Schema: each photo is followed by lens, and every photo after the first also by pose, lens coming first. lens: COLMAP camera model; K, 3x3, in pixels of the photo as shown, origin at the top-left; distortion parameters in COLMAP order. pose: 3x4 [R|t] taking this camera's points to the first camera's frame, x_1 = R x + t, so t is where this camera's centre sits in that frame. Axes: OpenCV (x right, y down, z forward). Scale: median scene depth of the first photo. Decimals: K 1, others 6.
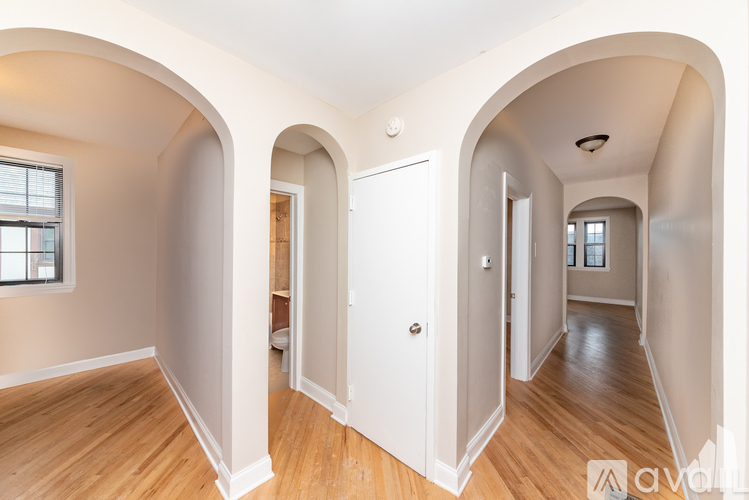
lens RADIAL K [[259.9, 0, 374.5], [0, 259.9, 250.0], [0, 0, 1]] dist [-0.001121, 0.000110]
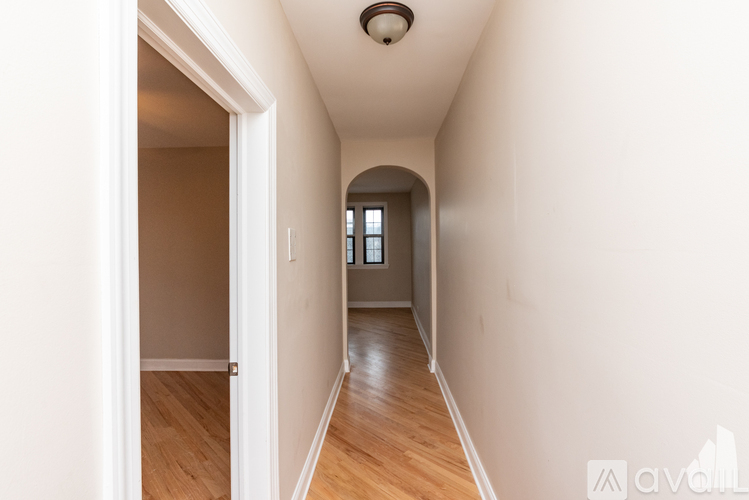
lens RADIAL K [[359.7, 0, 374.5], [0, 359.7, 250.0], [0, 0, 1]] dist [-0.000702, -0.000036]
pose [[0.752709, -0.022752, 0.657960, 0.119862], [0.014170, 0.999731, 0.018359, 0.002038], [-0.658201, -0.004496, 0.752829, 0.166172]]
